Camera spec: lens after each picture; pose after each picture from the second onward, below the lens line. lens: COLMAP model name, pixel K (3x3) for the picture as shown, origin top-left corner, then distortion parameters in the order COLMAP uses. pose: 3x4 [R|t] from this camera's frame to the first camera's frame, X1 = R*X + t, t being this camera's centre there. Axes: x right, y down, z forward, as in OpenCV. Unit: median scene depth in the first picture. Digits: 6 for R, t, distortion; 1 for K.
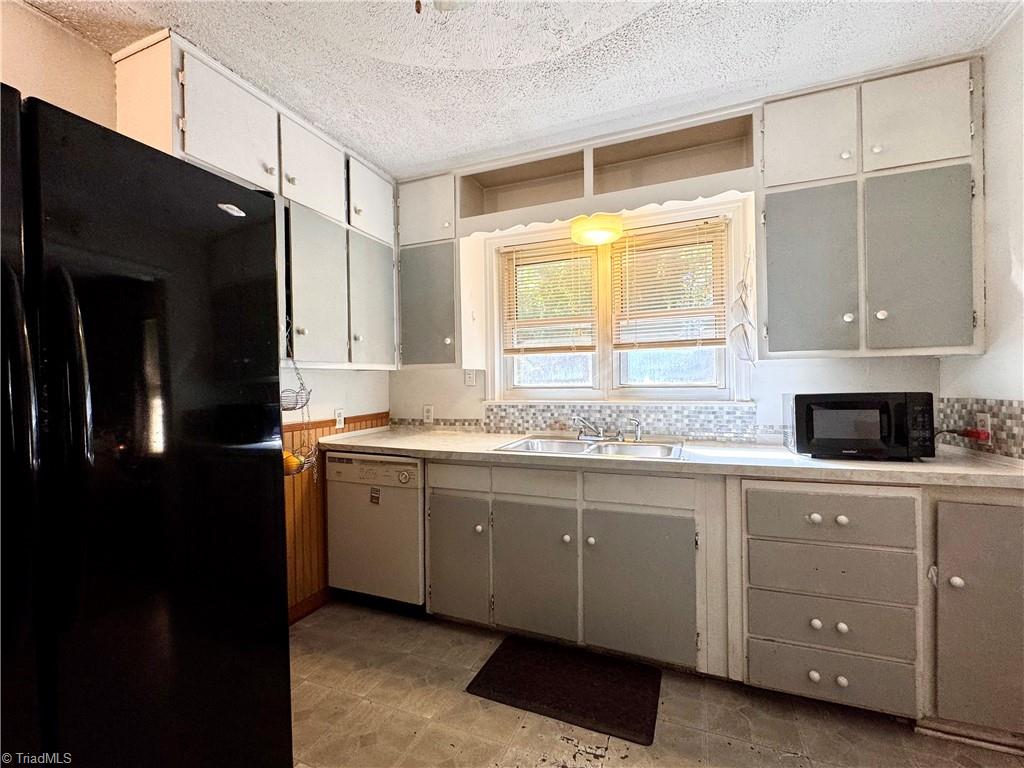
lens RADIAL K [[443.8, 0, 512.0], [0, 443.8, 384.0], [0, 0, 1]] dist [-0.003274, -0.000136]
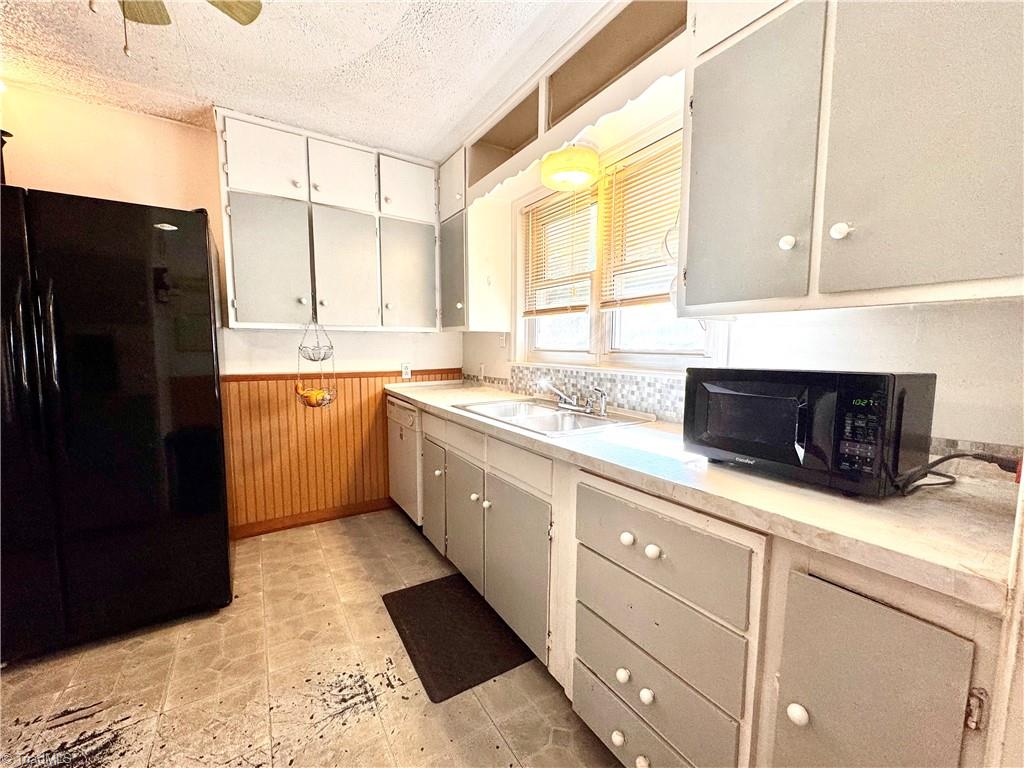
lens RADIAL K [[409.0, 0, 512.0], [0, 409.0, 384.0], [0, 0, 1]] dist [-0.009229, 0.000338]
pose [[0.816653, 0.072960, -0.572499, 0.556209], [-0.021231, 0.995103, 0.096531, -0.003805], [0.576739, -0.066678, 0.814203, 0.232006]]
